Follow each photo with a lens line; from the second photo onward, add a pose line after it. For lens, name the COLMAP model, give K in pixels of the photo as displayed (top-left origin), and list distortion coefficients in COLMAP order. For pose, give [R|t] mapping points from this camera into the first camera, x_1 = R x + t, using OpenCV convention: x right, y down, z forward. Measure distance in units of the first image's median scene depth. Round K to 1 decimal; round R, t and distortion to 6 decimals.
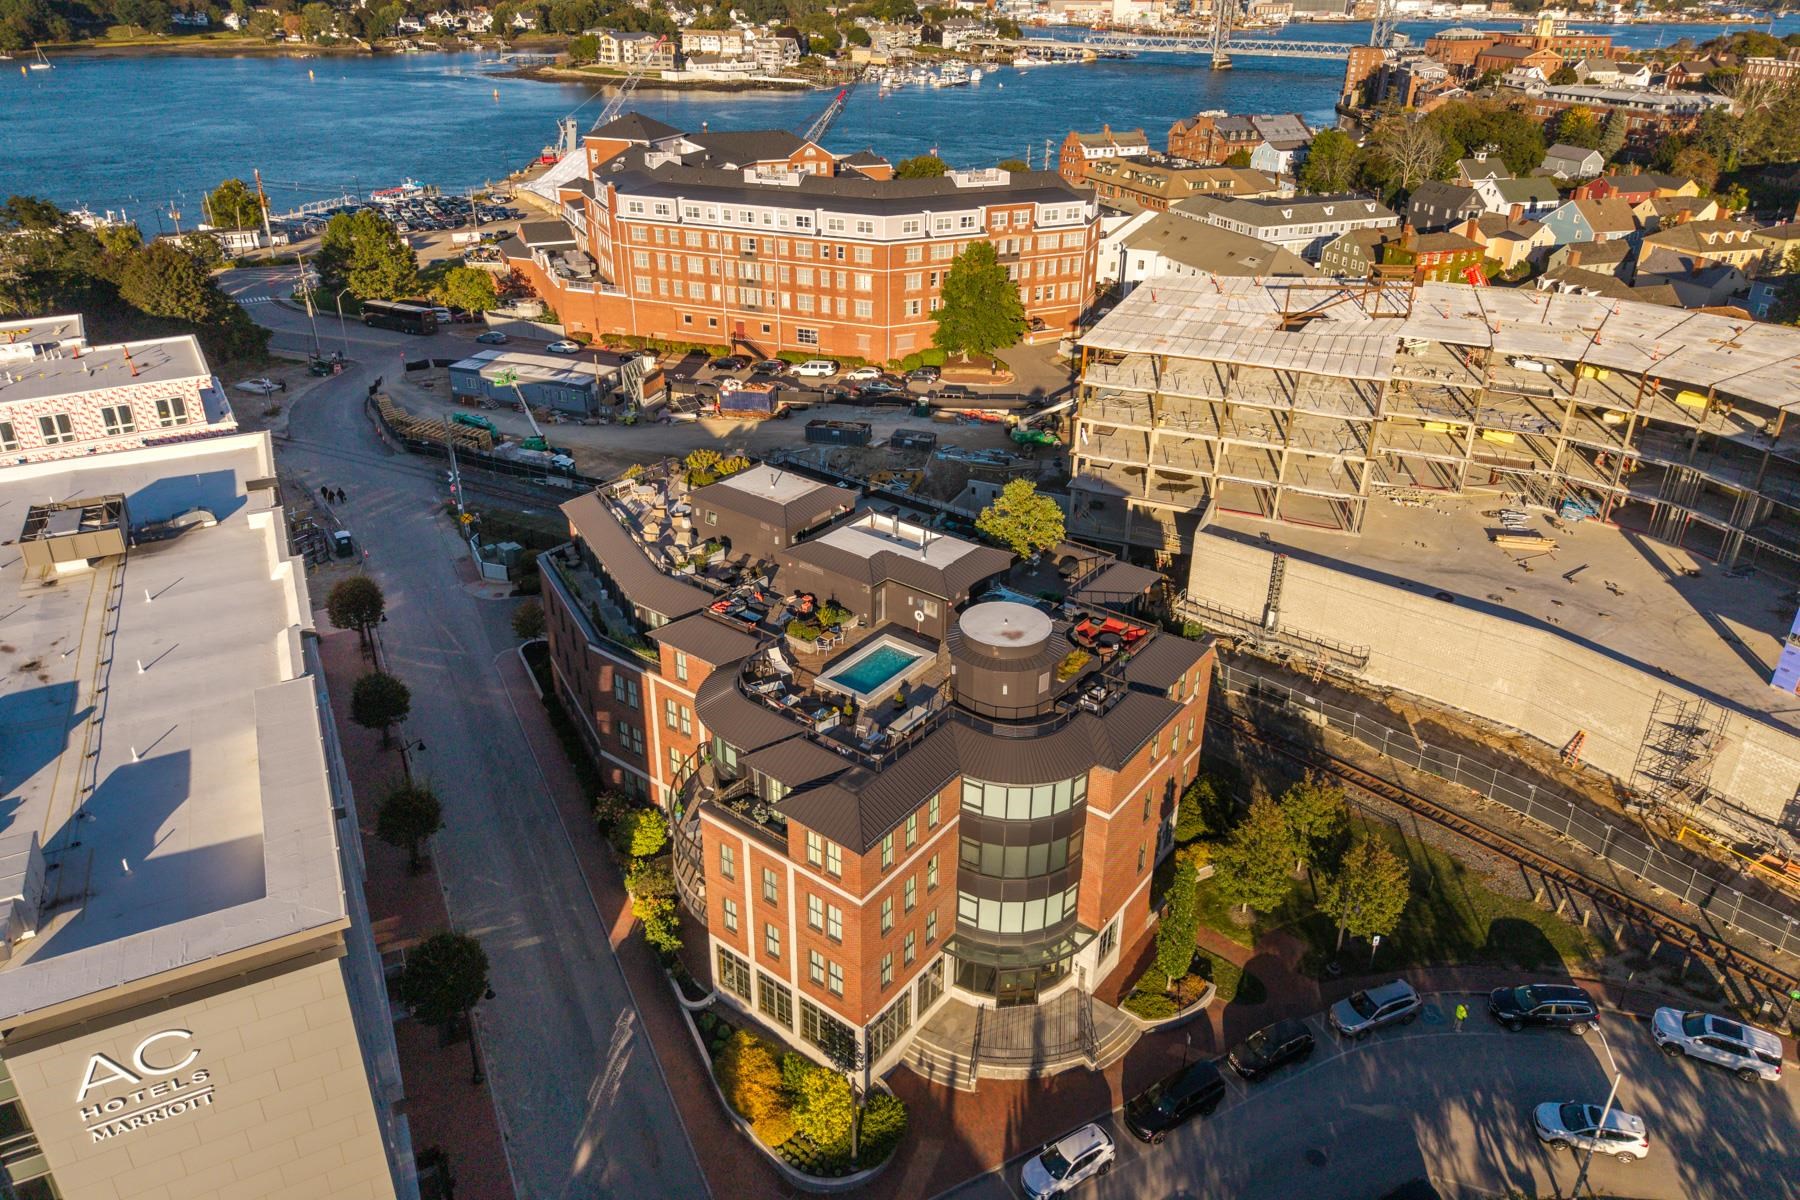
lens RADIAL K [[1197.8, 0, 900.3], [0, 1197.8, 528.1], [0, 0, 1]] dist [0.007006, -0.006426]
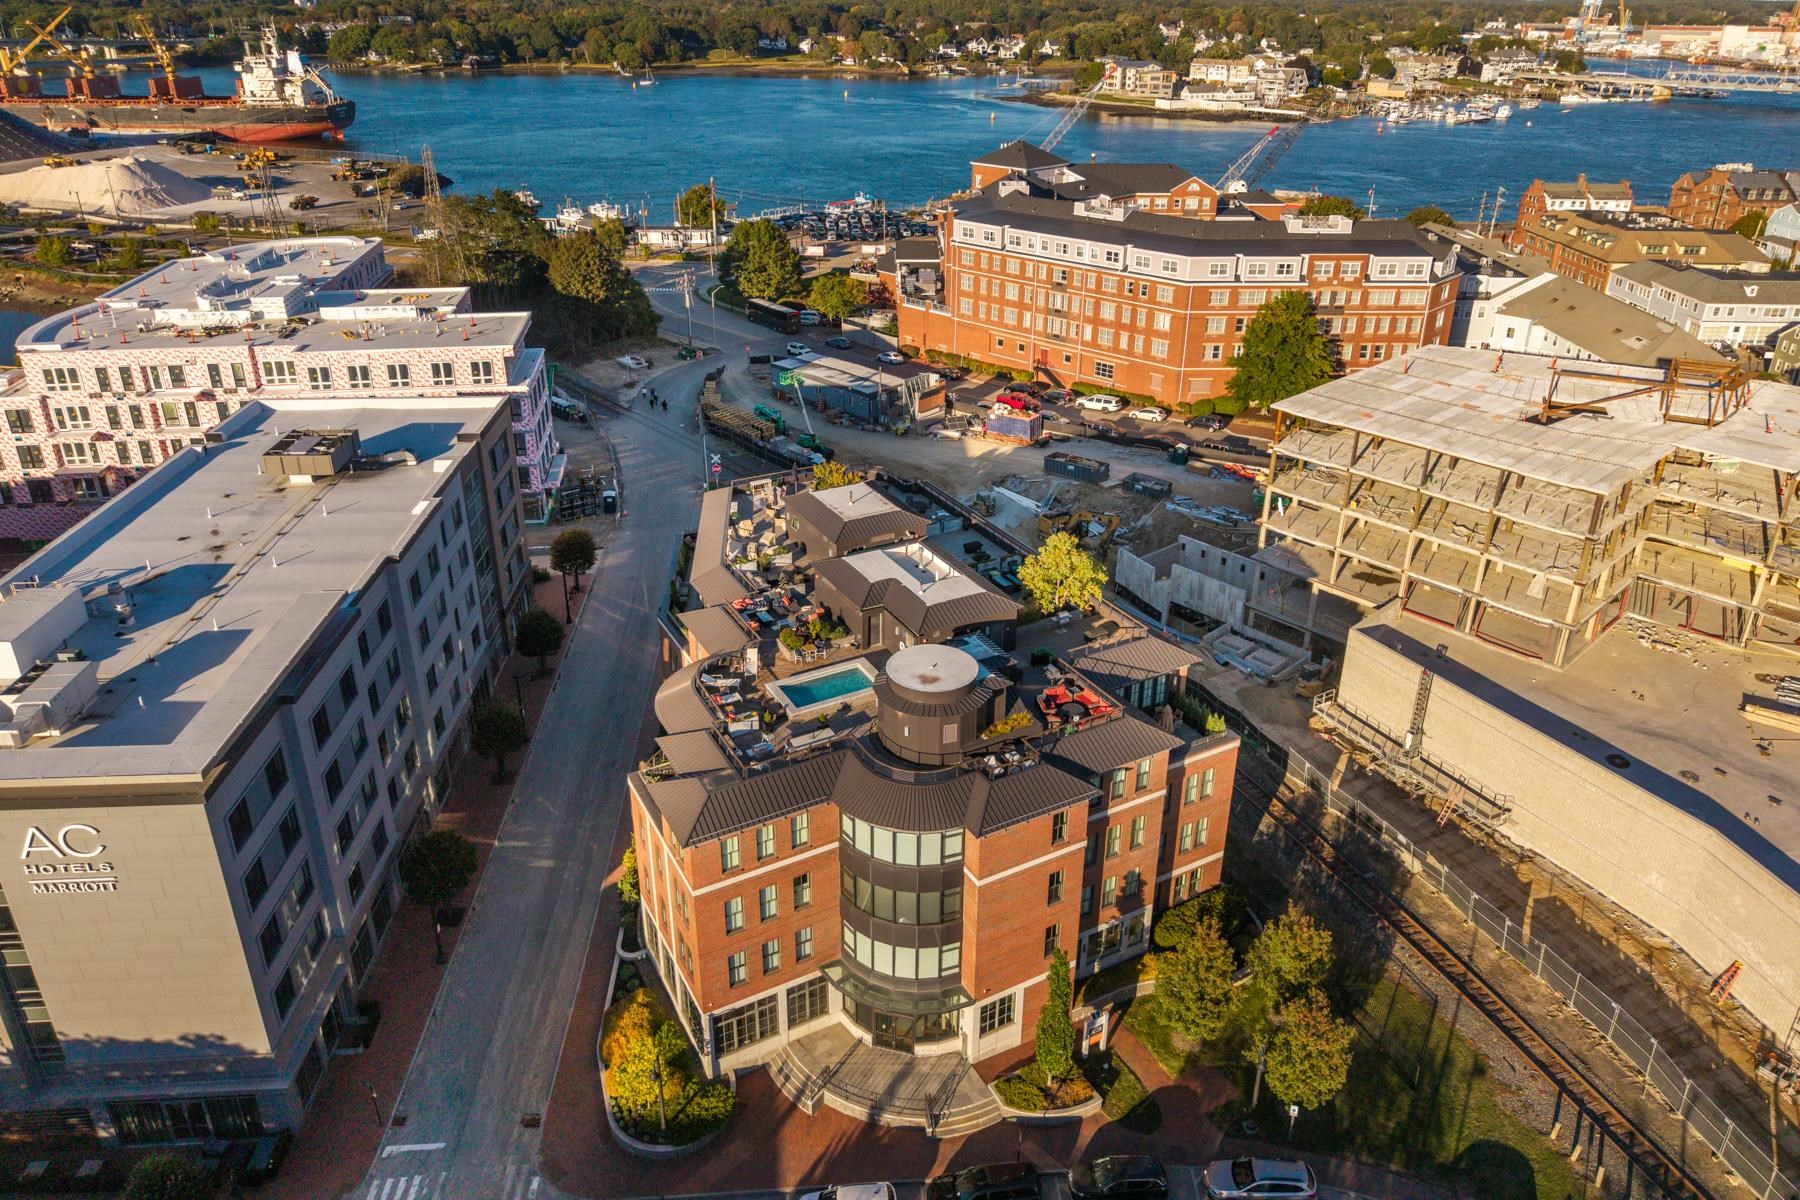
lens RADIAL K [[1197.8, 0, 900.3], [0, 1197.8, 528.1], [0, 0, 1]] dist [0.007006, -0.006426]
pose [[0.914688, 0.158174, -0.371924, 0.164322], [-0.165335, 0.986155, 0.012782, -0.017069], [0.368796, 0.049801, 0.928175, 0.023336]]
